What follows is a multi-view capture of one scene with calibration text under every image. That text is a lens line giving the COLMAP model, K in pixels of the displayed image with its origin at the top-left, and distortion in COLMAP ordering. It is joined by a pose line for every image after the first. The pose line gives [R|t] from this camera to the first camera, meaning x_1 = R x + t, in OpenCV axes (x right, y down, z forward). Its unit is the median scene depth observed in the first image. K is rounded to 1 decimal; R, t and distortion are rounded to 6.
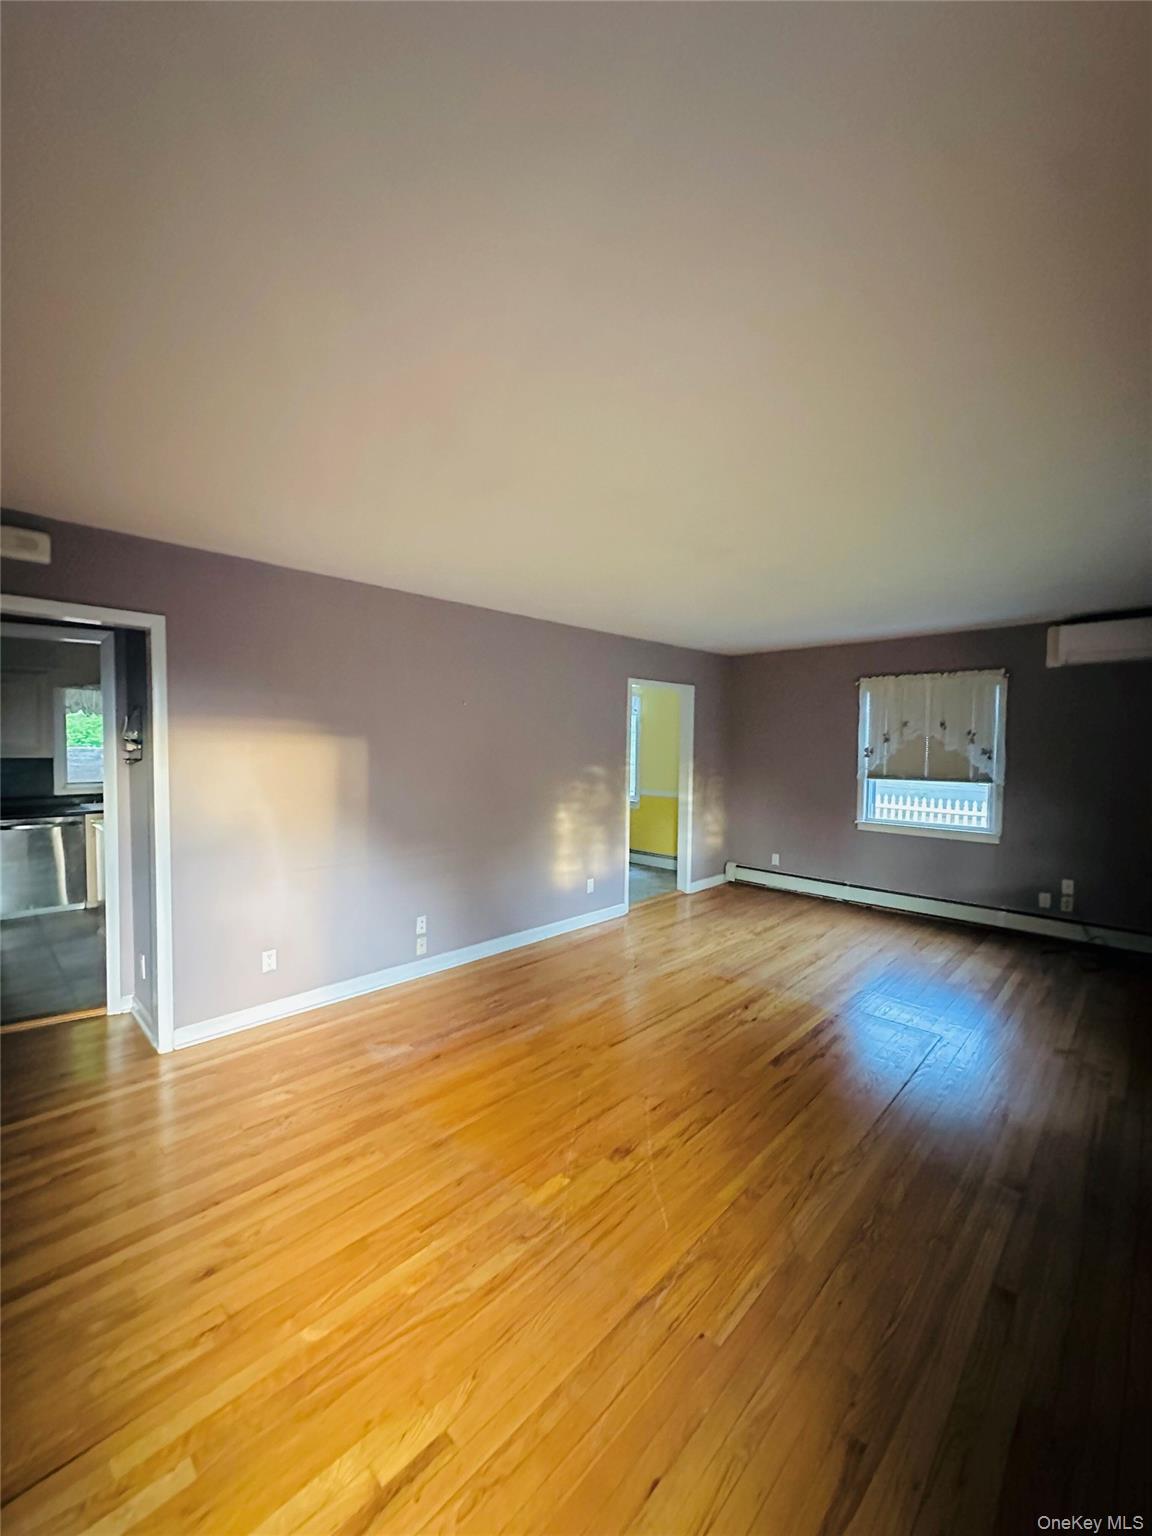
lens RADIAL K [[609.0, 0, 576.0], [0, 609.0, 768.0], [0, 0, 1]] dist [-0.000958, -0.000165]
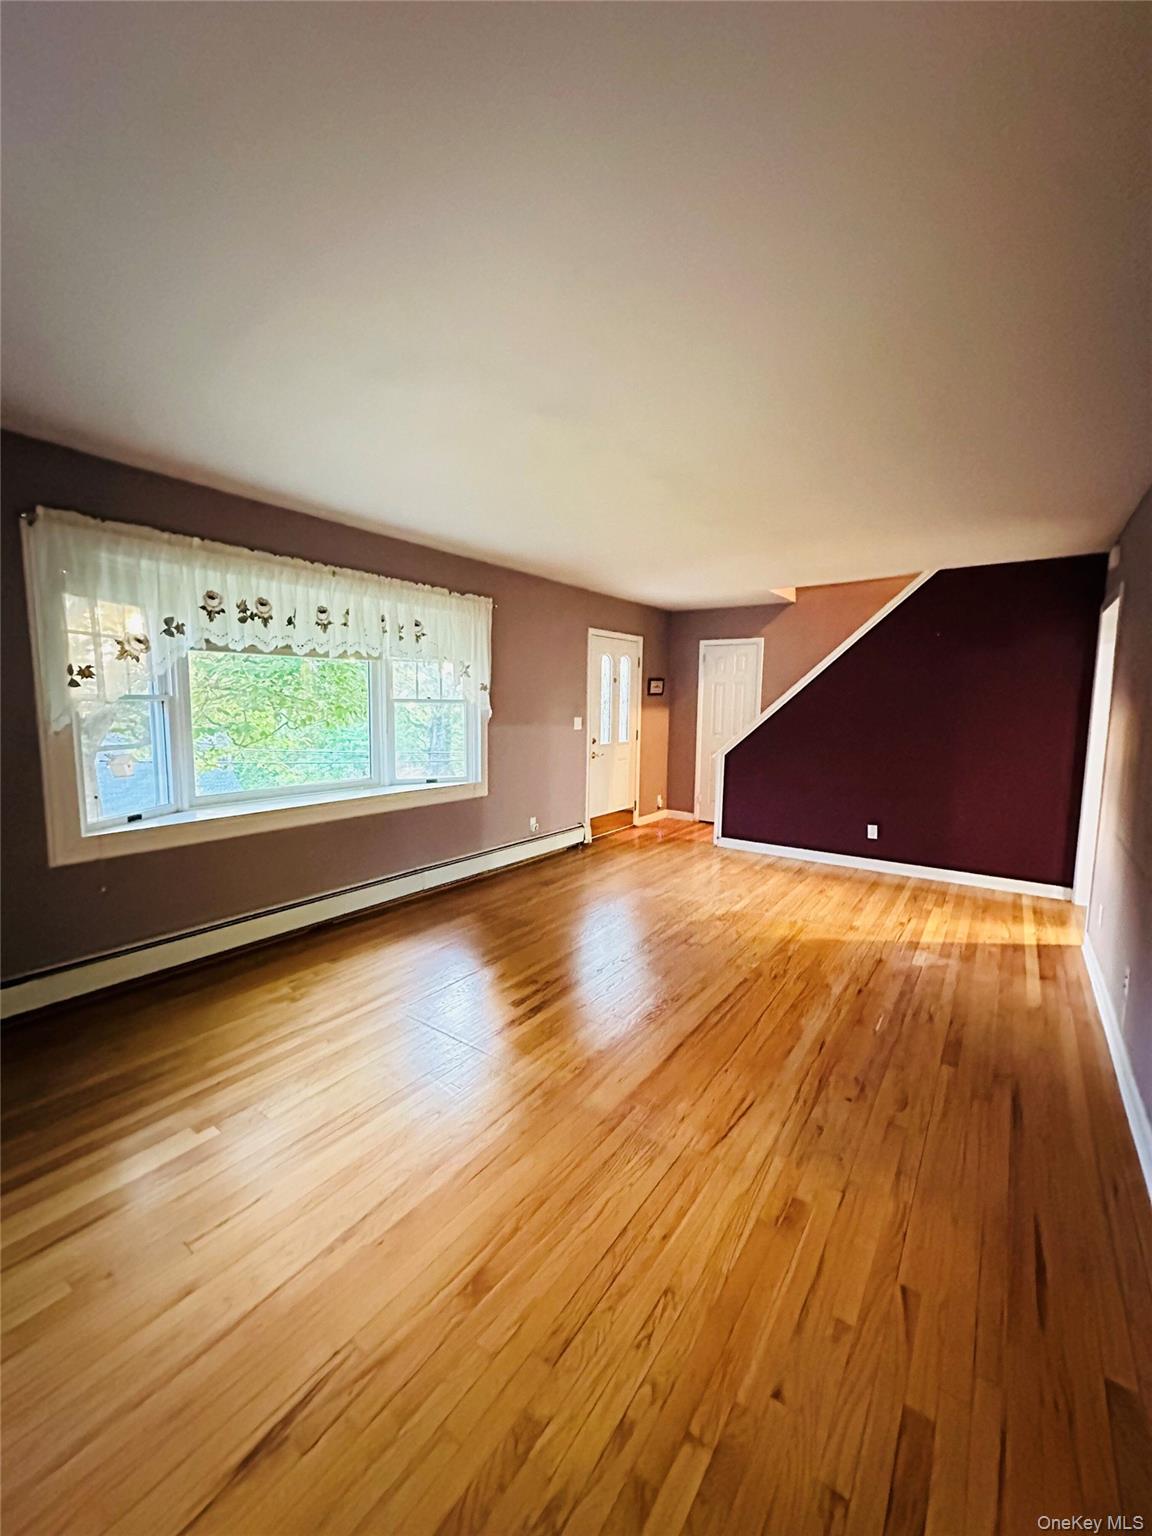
lens RADIAL K [[609.0, 0, 576.0], [0, 609.0, 768.0], [0, 0, 1]] dist [-0.000958, -0.000165]
pose [[-0.988796, -0.001649, -0.149264, 0.497597], [-0.024649, 0.988016, 0.152371, -0.047579], [0.147224, 0.154343, -0.976987, 1.909259]]
